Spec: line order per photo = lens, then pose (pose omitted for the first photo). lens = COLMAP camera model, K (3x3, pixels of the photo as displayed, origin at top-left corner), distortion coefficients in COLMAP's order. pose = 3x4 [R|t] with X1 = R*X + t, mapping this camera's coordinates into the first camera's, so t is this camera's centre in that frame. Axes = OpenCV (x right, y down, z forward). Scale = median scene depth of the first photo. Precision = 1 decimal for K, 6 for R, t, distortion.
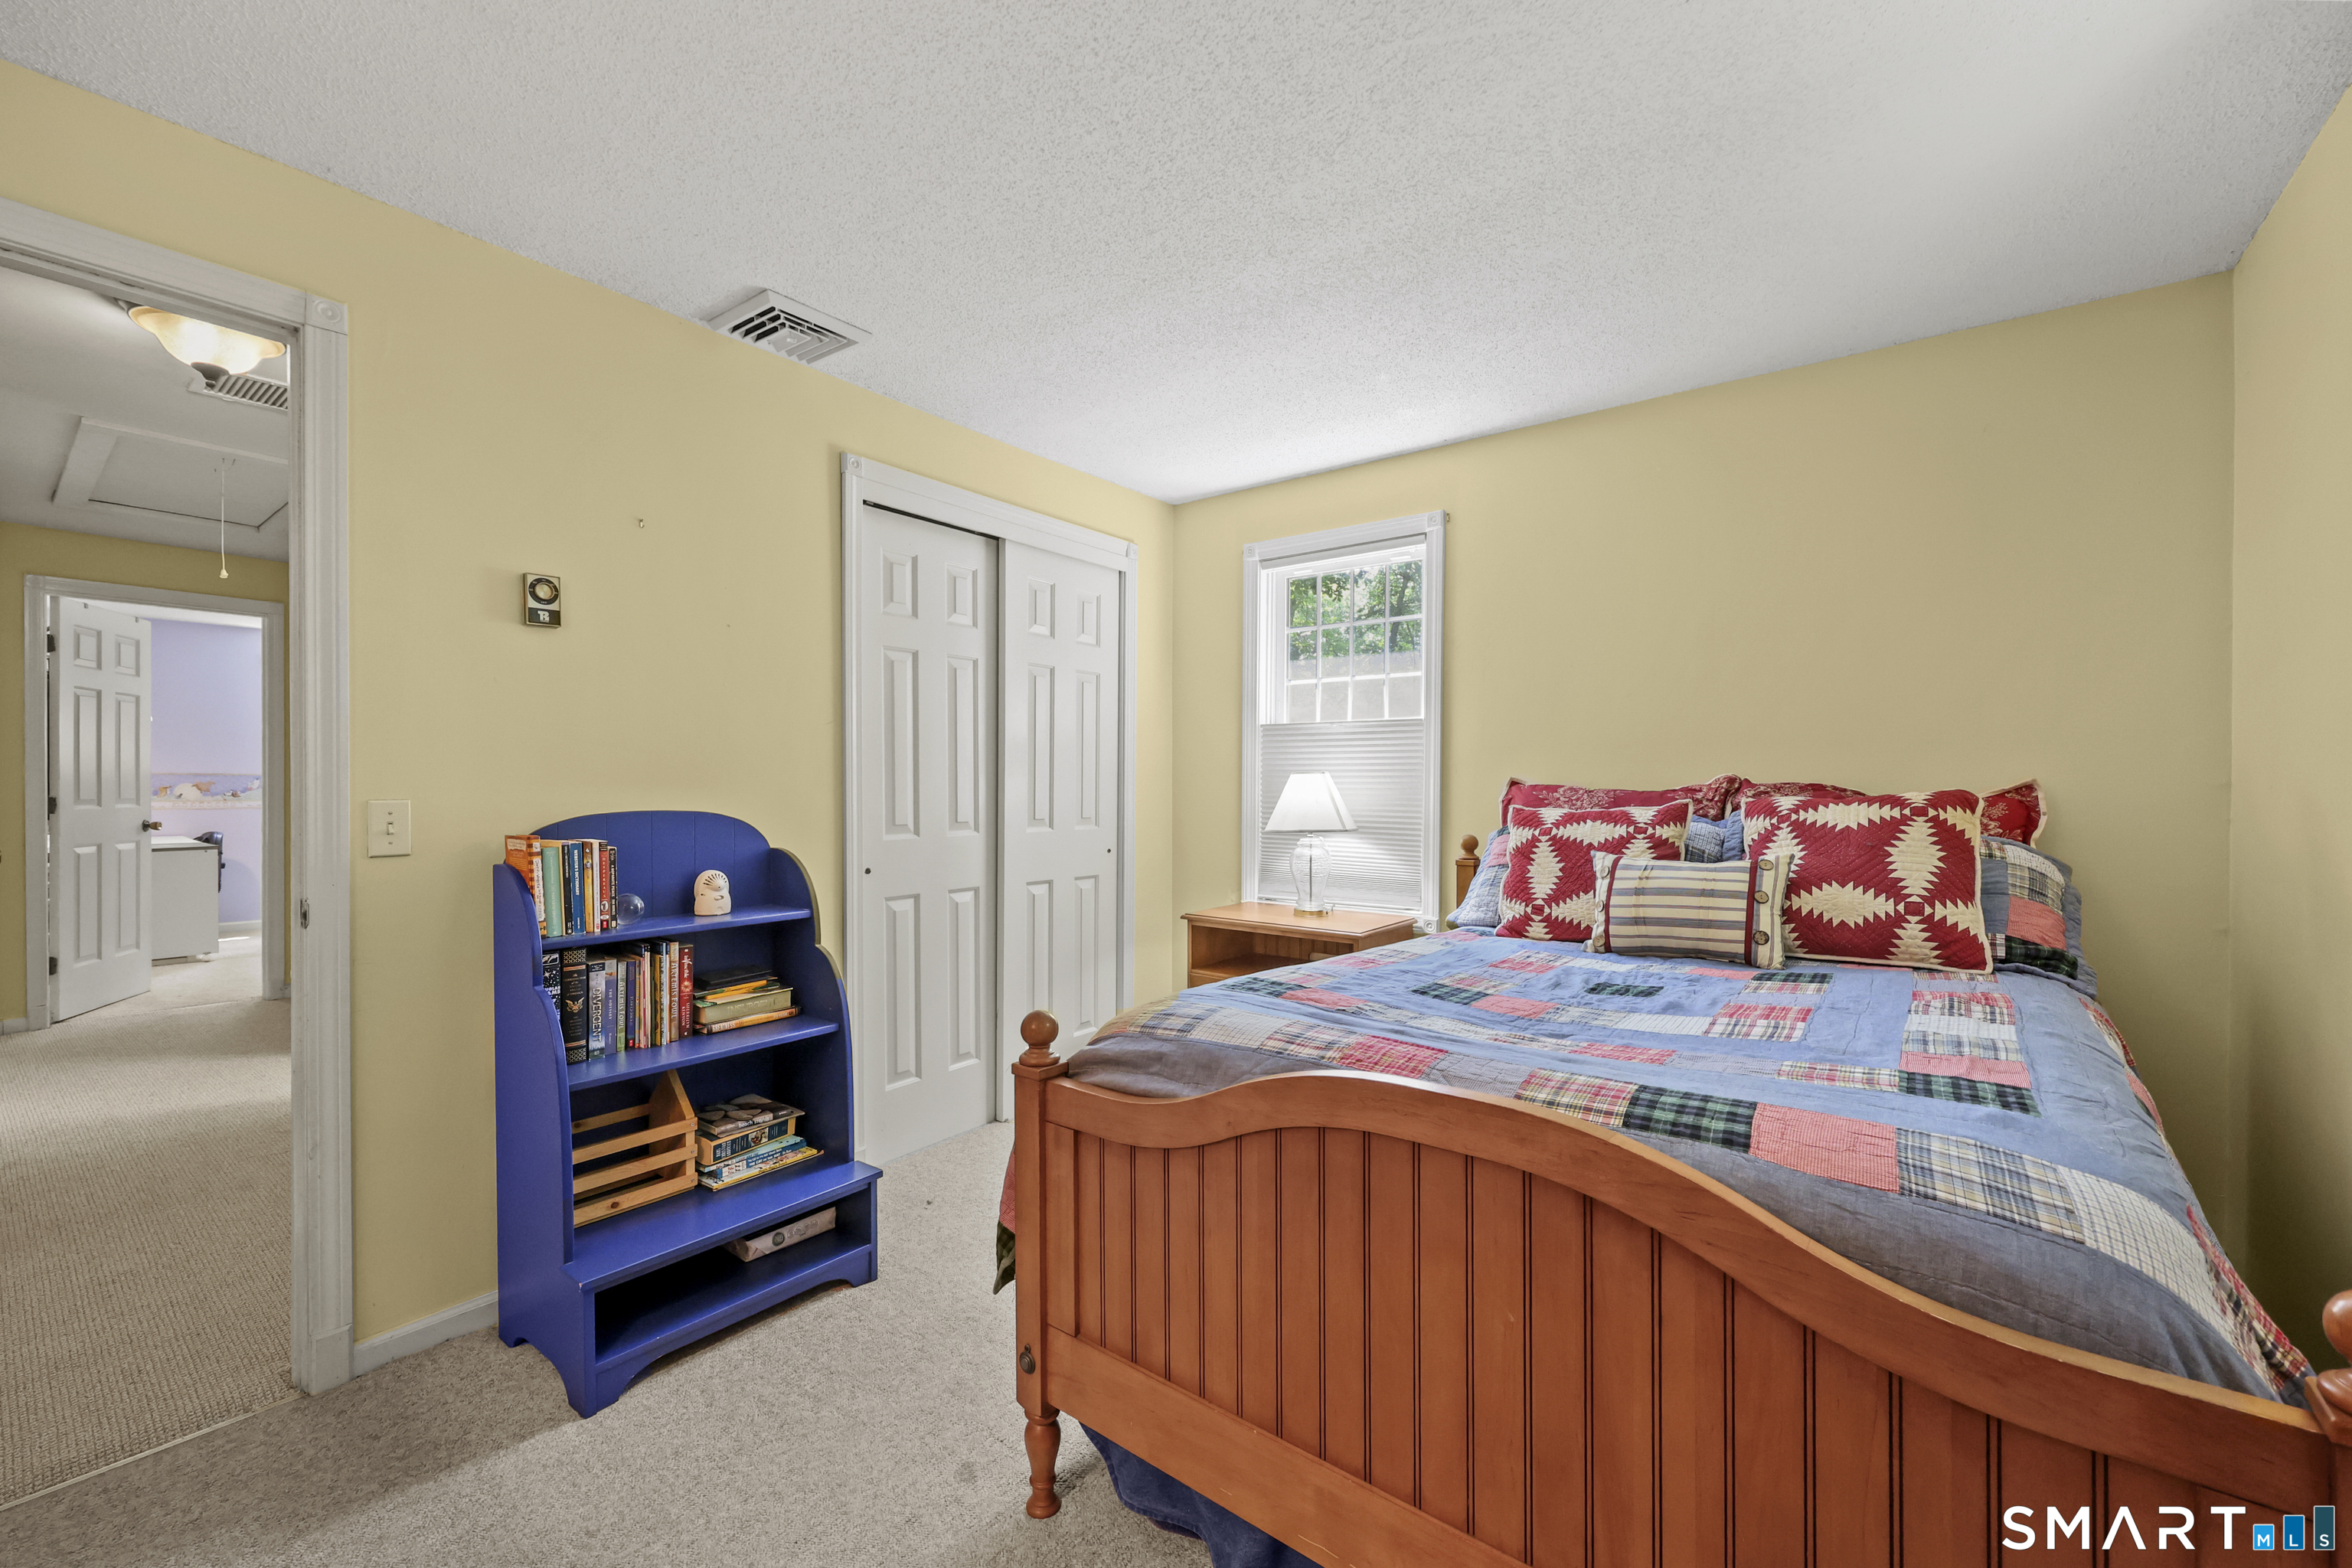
lens RADIAL K [[946.9, 0, 1176.0], [0, 946.9, 784.0], [0, 0, 1]] dist [0.000703, 0.000019]
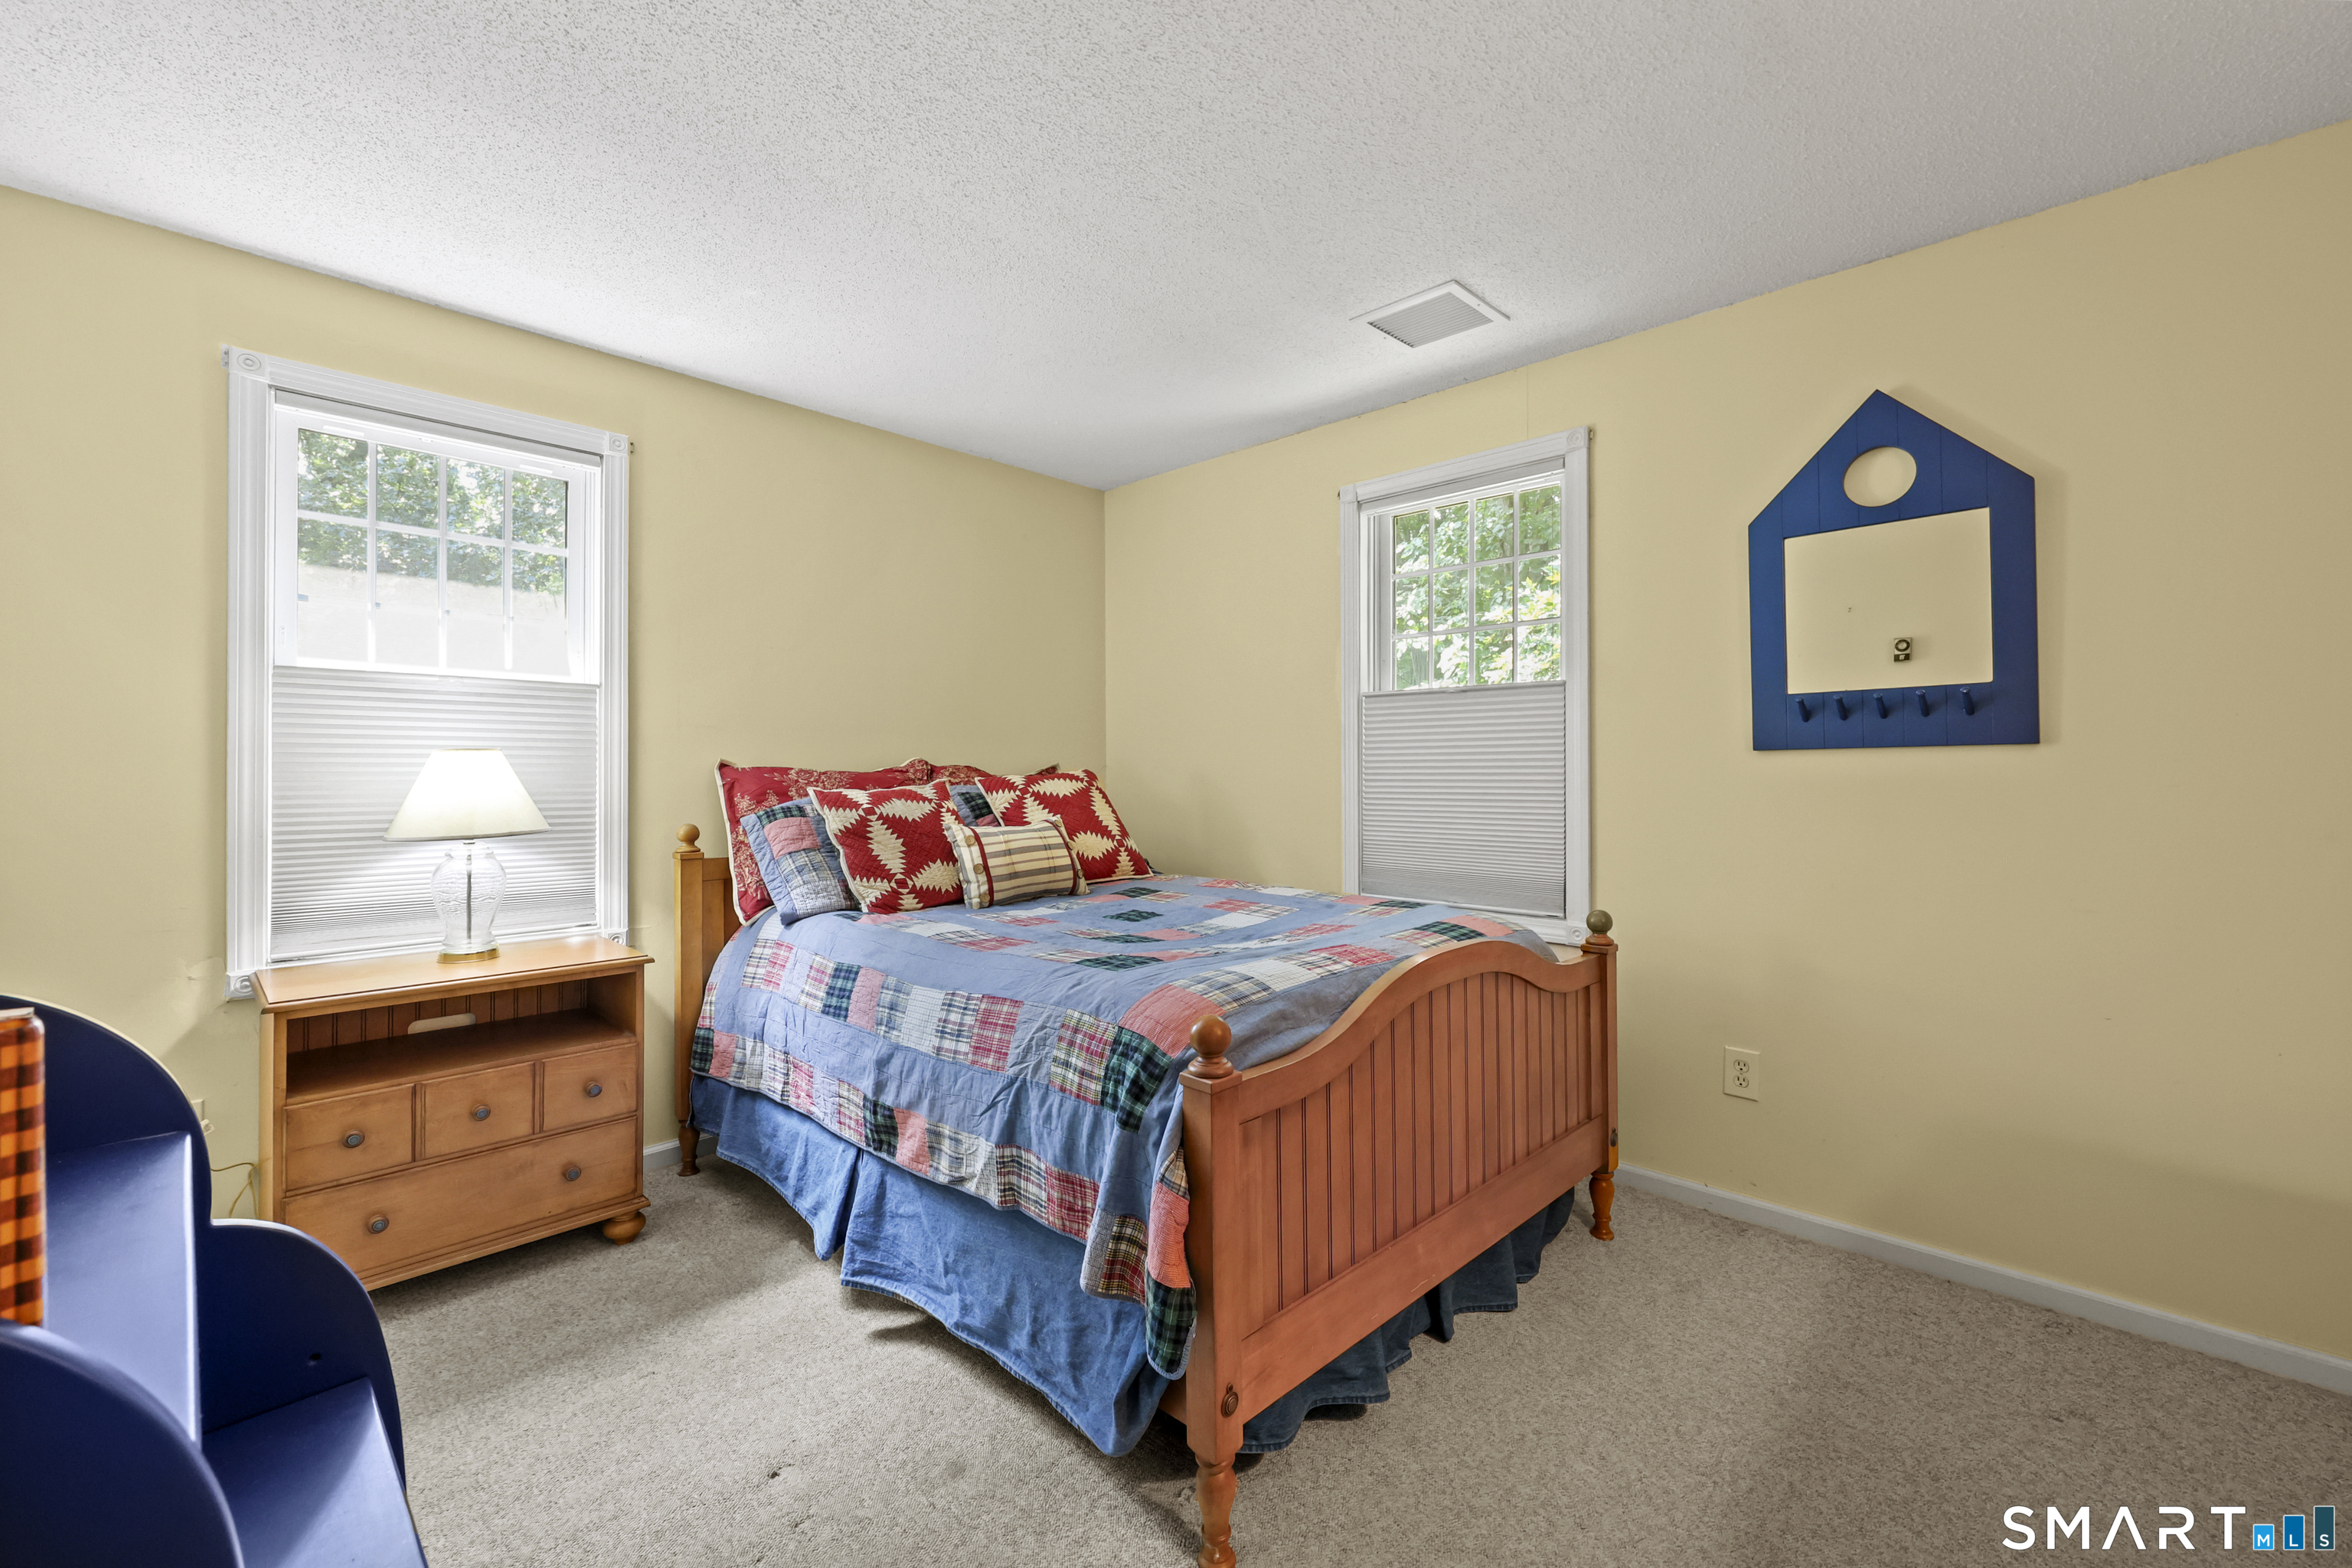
lens RADIAL K [[946.9, 0, 1176.0], [0, 946.9, 784.0], [0, 0, 1]] dist [0.000703, 0.000019]
pose [[0.120153, -0.017437, 0.992602, -0.694888], [0.000663, 0.999847, 0.017484, 0.003373], [-0.992755, -0.001442, 0.120147, 0.625166]]
